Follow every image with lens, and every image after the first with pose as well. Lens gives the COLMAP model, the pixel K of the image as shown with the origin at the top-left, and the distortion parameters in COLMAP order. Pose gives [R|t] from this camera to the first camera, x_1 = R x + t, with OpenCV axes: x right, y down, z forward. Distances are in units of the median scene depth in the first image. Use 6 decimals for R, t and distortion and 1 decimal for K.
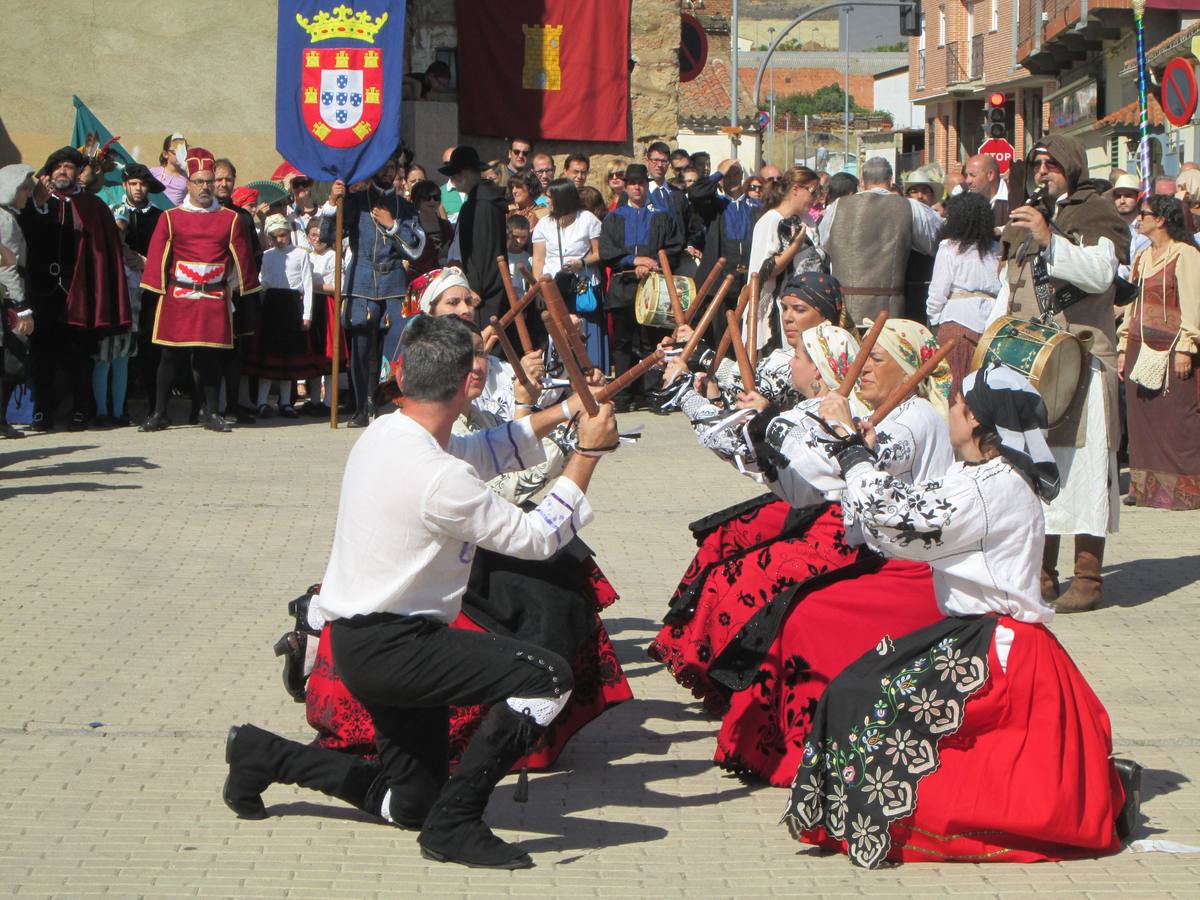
lens RADIAL K [[1274.9, 0, 600.0], [0, 1274.9, 450.0], [0, 0, 1]] dist [-0.091559, 0.039519]
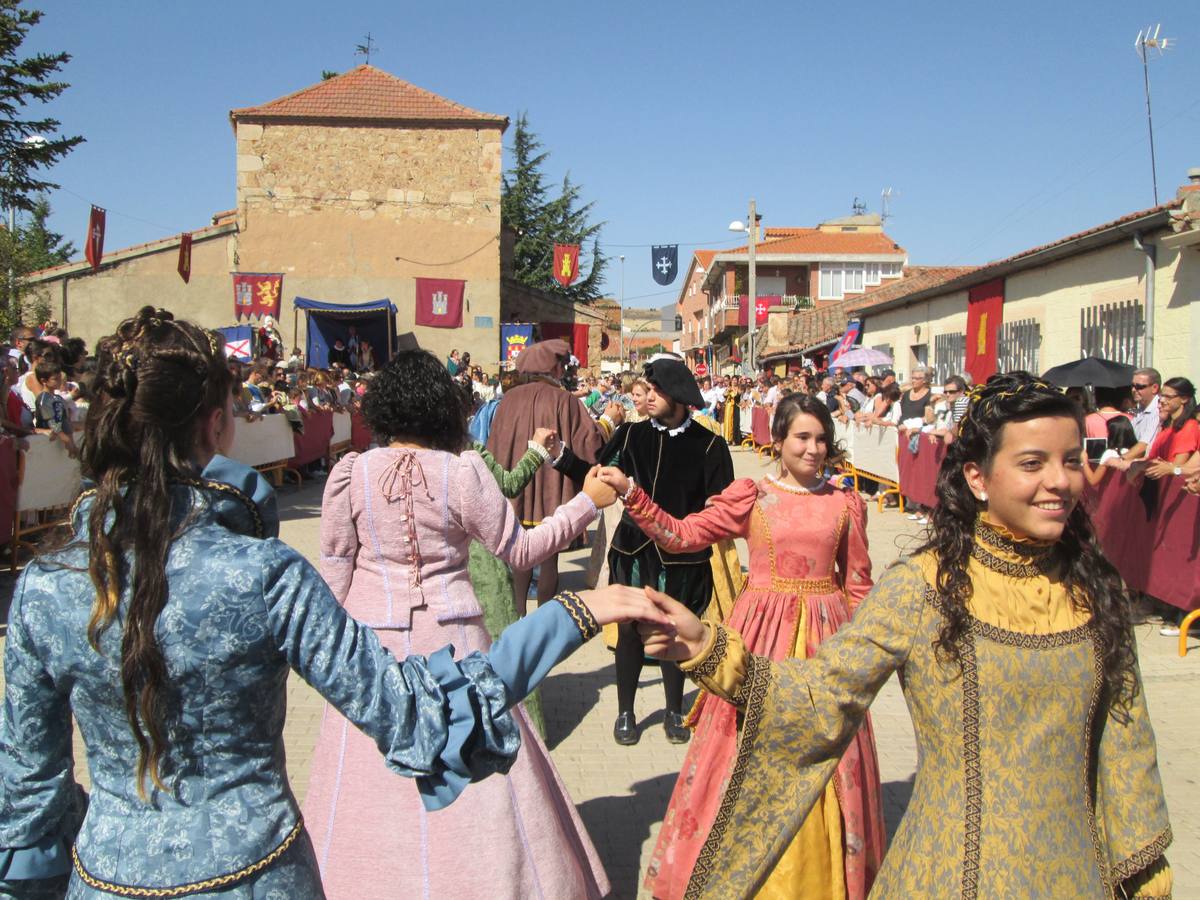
lens RADIAL K [[1274.9, 0, 600.0], [0, 1274.9, 450.0], [0, 0, 1]] dist [-0.091559, 0.039519]
pose [[0.999503, -0.005051, 0.031111, -0.045211], [0.009643, 0.988752, -0.149256, 0.426376], [-0.030007, 0.149482, 0.988309, -2.042371]]
